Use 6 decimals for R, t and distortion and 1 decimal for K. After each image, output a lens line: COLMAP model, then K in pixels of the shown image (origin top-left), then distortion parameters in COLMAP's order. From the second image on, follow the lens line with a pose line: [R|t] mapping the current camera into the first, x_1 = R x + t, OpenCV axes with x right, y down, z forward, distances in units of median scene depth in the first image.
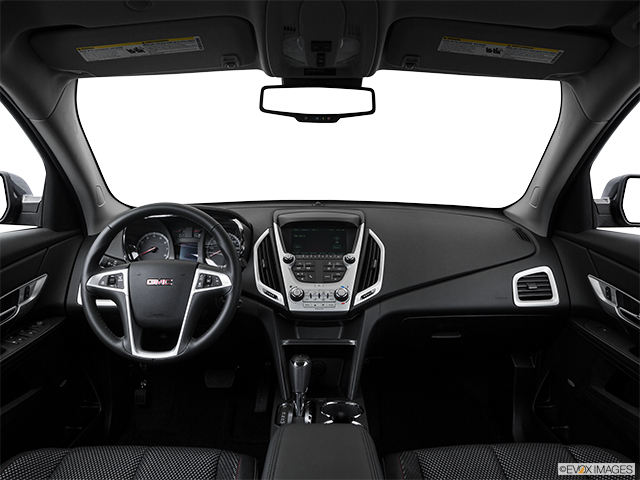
lens RADIAL K [[473.4, 0, 320.0], [0, 473.4, 241.6], [0, 0, 1]] dist [-0.120617, 0.050102]
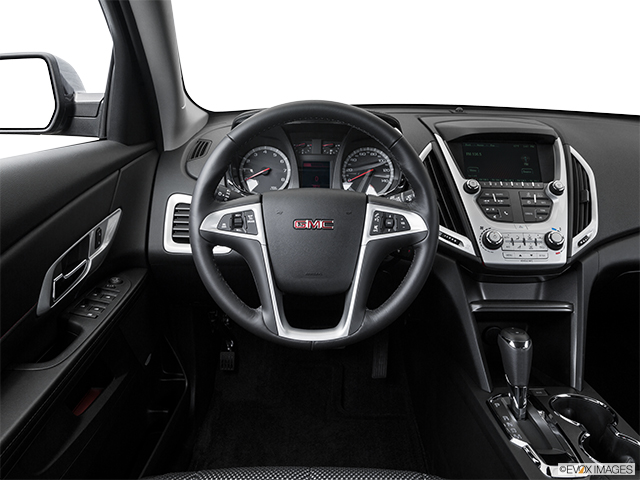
lens RADIAL K [[502.3, 0, 325.7], [0, 502.3, 234.4], [0, 0, 1]] dist [-0.099302, 0.032494]
pose [[0.999831, 0.009963, -0.015468, -0.282255], [-0.007416, 0.987607, 0.156773, -0.008821], [0.016838, -0.156632, 0.987514, 0.271522]]
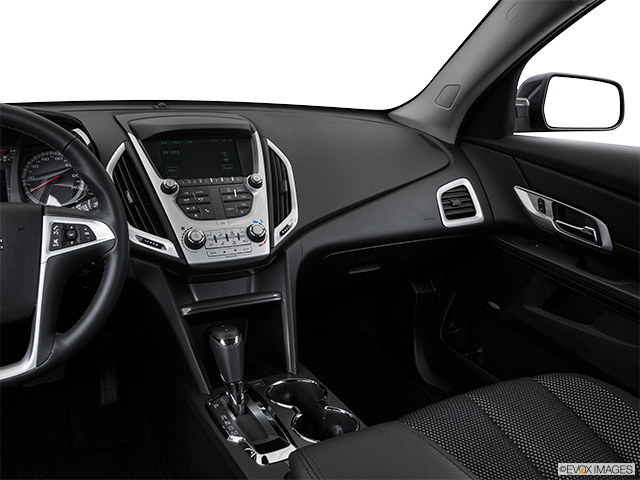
lens RADIAL K [[530.2, 0, 319.2], [0, 530.2, 237.5], [0, 0, 1]] dist [-0.089260, 0.031612]
pose [[0.893509, -0.102720, 0.437138, -0.219312], [0.031246, 0.985347, 0.167673, -0.012035], [-0.447956, -0.136159, 0.883627, 0.249111]]
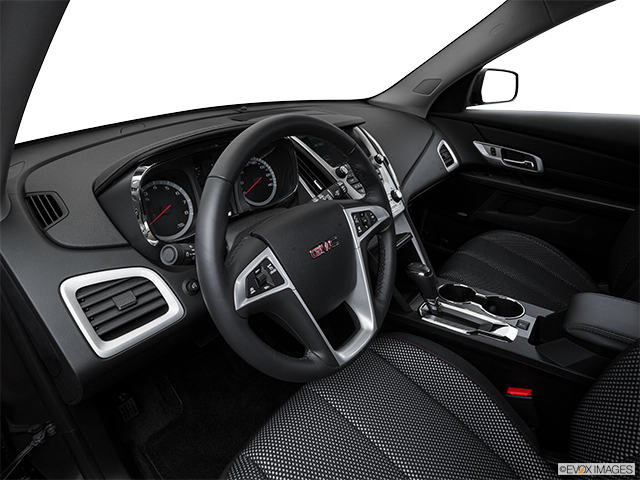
lens RADIAL K [[336.8, 0, 314.2], [0, 336.8, 246.1], [0, 0, 1]] dist [-0.070835, 0.001107]
pose [[0.665483, -0.361517, 0.653023, -0.587390], [0.132924, 0.918296, 0.372913, -0.082830], [-0.734482, -0.161365, 0.659164, 0.625167]]
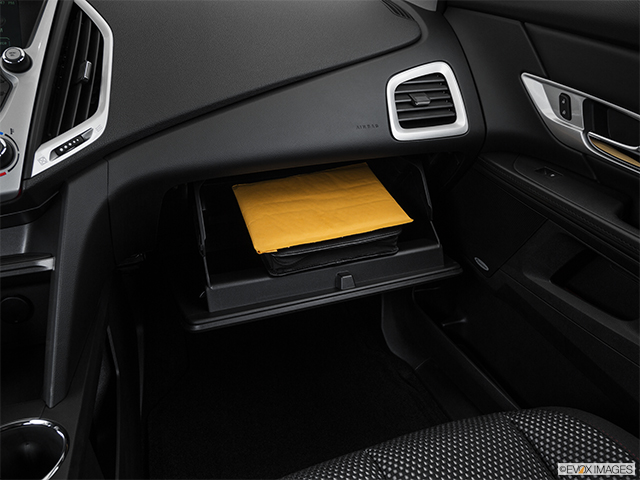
lens RADIAL K [[473.4, 0, 322.4], [0, 473.4, 240.7], [0, 0, 1]] dist [-0.120617, 0.050102]
pose [[0.940160, -0.153981, 0.303957, 0.177747], [0.044071, 0.939523, 0.339638, 0.065872], [-0.337872, -0.305919, 0.890088, 0.548412]]
